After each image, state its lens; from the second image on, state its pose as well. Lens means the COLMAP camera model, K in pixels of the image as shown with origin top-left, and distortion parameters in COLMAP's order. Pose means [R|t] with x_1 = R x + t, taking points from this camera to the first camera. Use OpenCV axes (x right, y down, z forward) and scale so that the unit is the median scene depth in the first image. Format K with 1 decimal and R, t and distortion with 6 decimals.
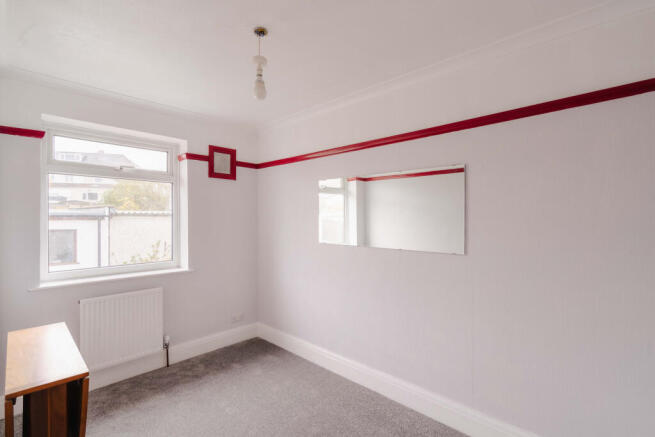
lens RADIAL K [[316.3, 0, 327.5], [0, 316.3, 218.5], [0, 0, 1]] dist [0.000302, 0.000201]
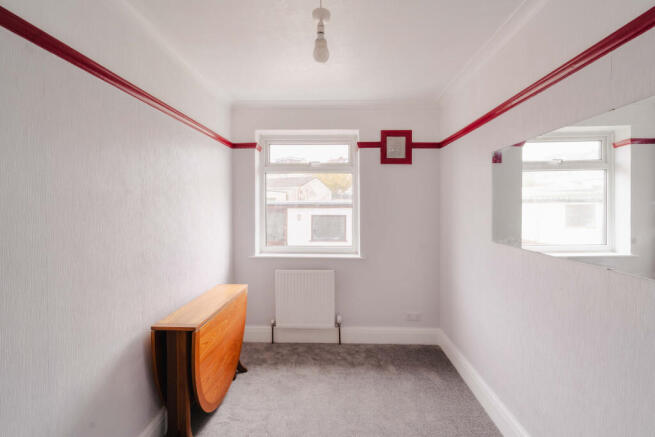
lens RADIAL K [[305.0, 0, 325.0], [0, 305.0, 211.5], [0, 0, 1]] dist [-0.001841, 0.000229]
pose [[0.658583, 0.013032, -0.752395, 0.231192], [-0.002708, 0.999885, 0.014949, 0.001507], [0.752503, -0.007808, 0.658543, 0.277941]]
